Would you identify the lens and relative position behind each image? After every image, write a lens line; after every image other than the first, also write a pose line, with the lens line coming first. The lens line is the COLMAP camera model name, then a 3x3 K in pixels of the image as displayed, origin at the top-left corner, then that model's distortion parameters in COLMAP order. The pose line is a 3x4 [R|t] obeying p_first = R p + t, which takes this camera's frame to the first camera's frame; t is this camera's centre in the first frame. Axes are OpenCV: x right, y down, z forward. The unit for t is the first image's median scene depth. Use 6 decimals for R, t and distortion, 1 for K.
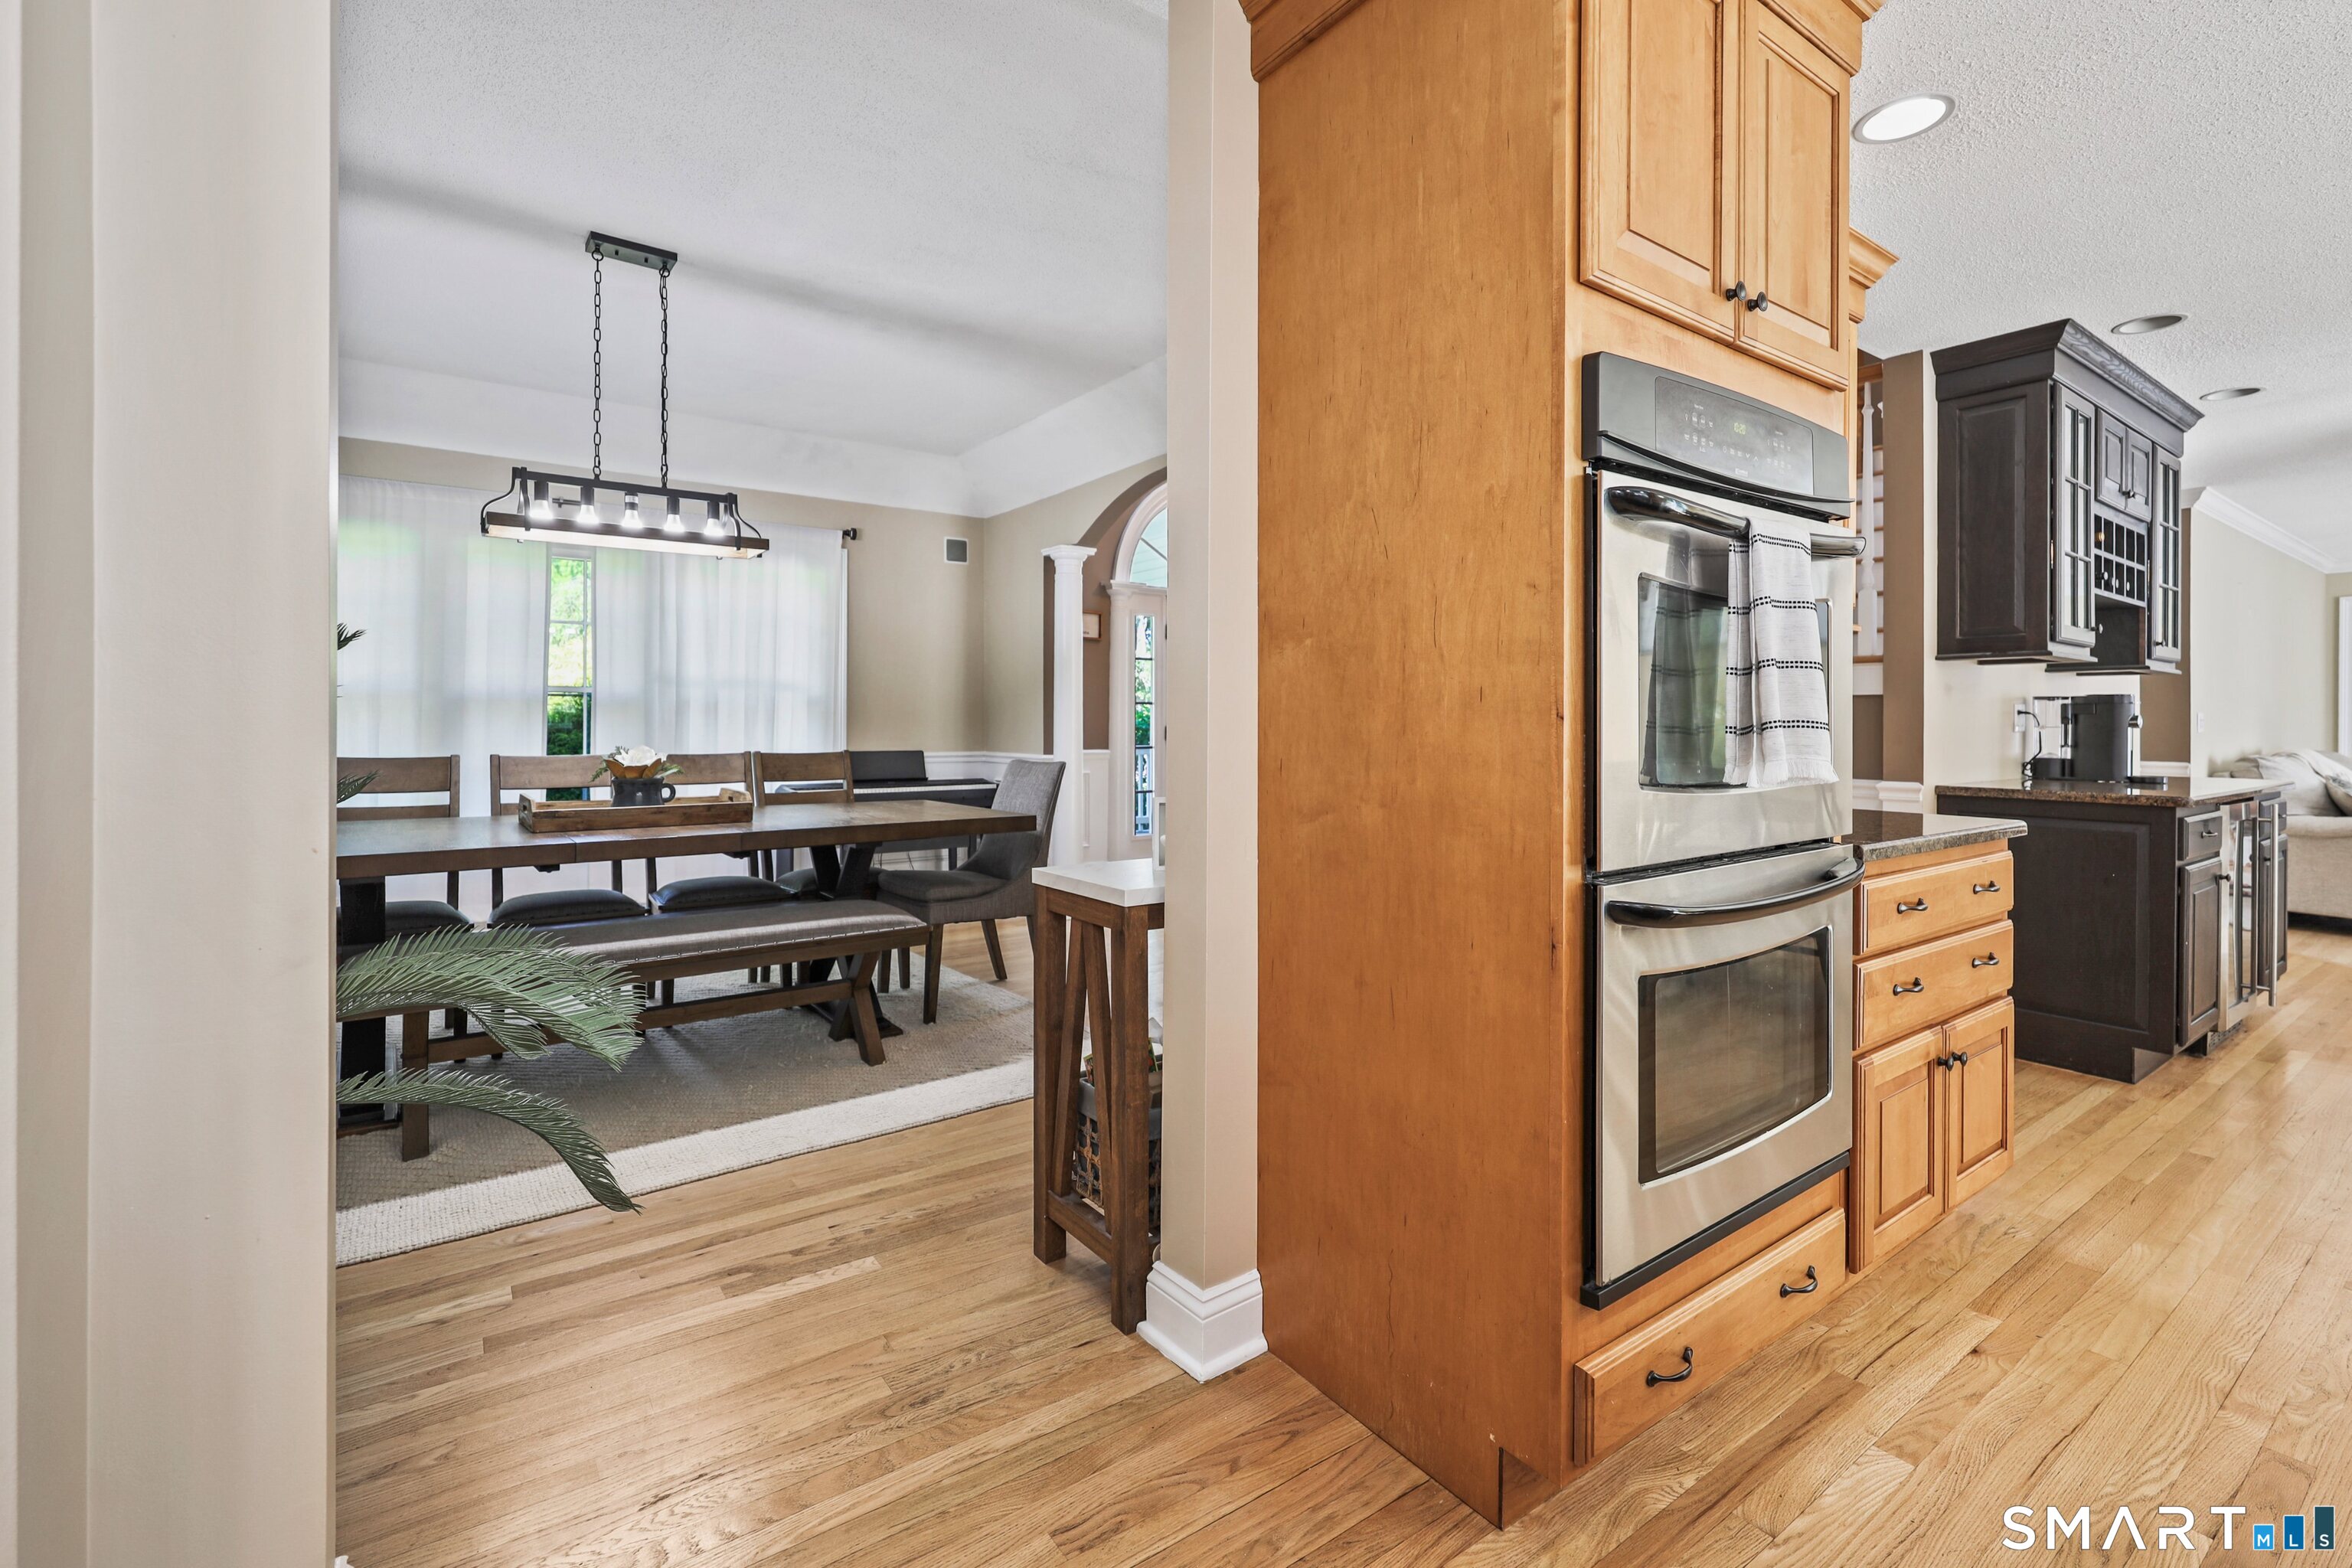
lens RADIAL K [[1044.2, 0, 1161.0], [0, 1044.2, 769.5], [0, 0, 1]] dist [0.005716, 0.000165]
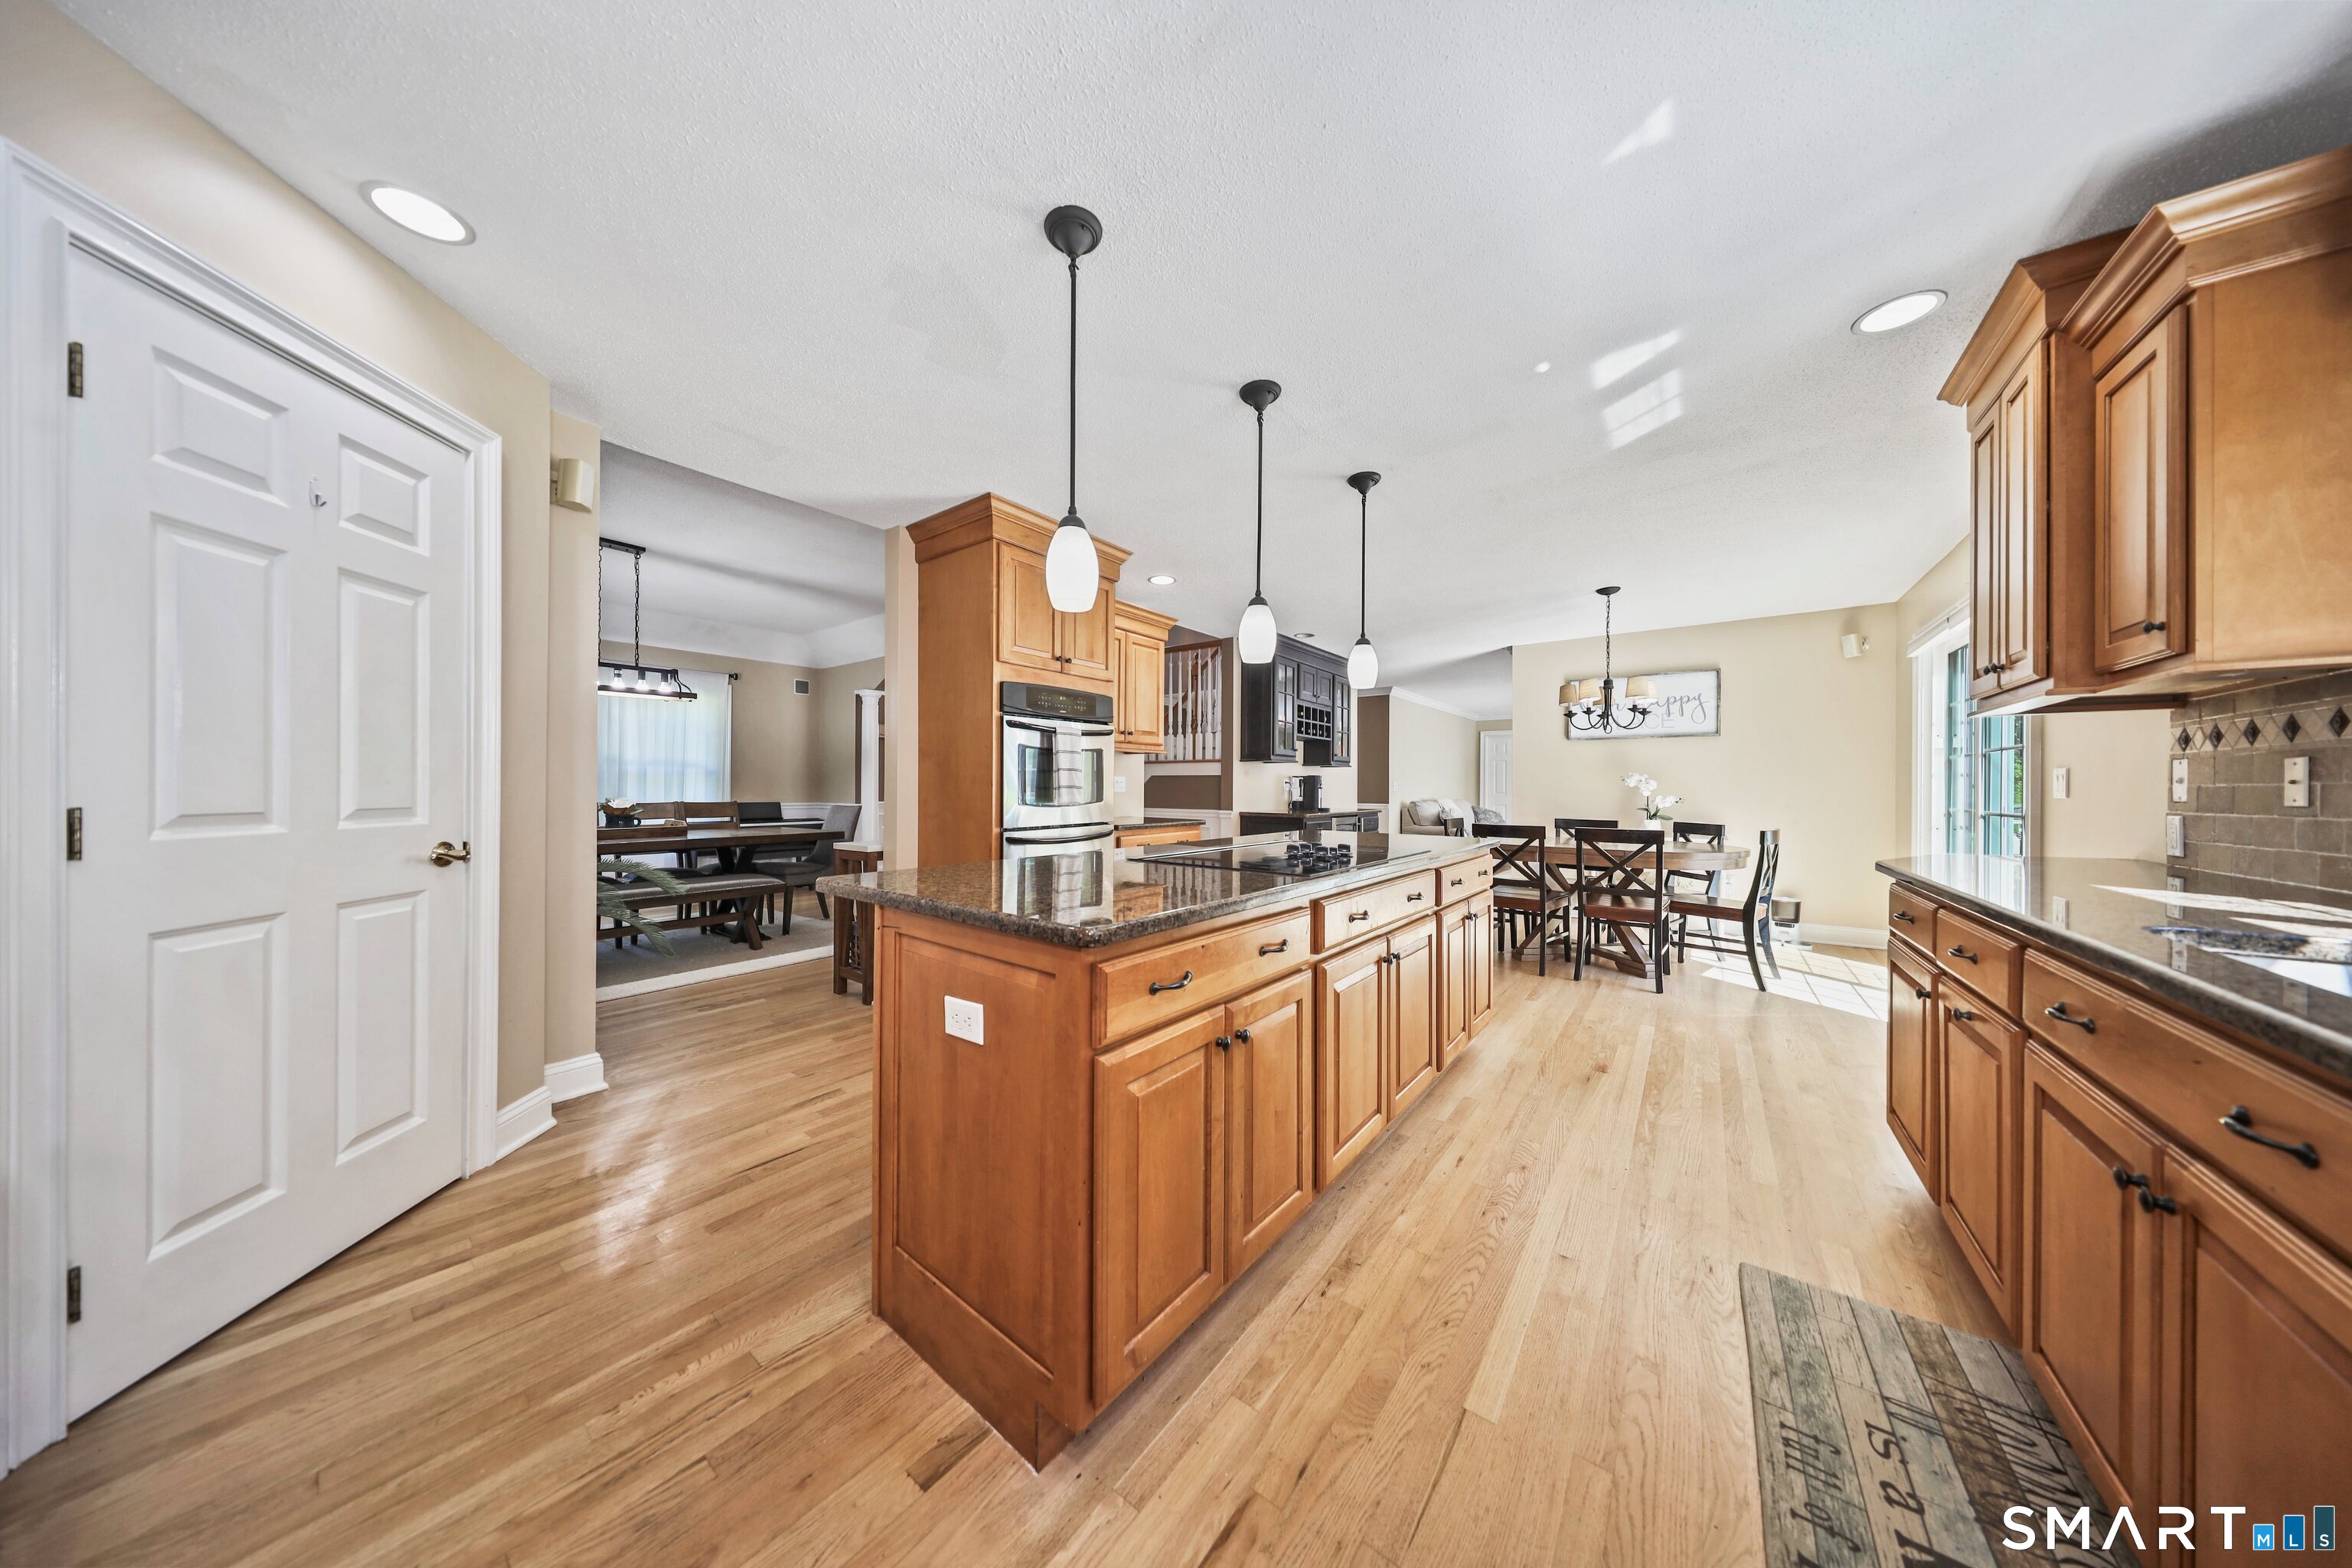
lens RADIAL K [[685.6, 0, 1162.7], [0, 685.6, 794.9], [0, 0, 1]] dist [-0.001382, 0.000001]
pose [[0.957929, -0.002836, 0.286991, 0.098172], [0.011778, 0.999497, -0.029437, 0.021015], [-0.286764, 0.031579, 0.957481, -0.493458]]
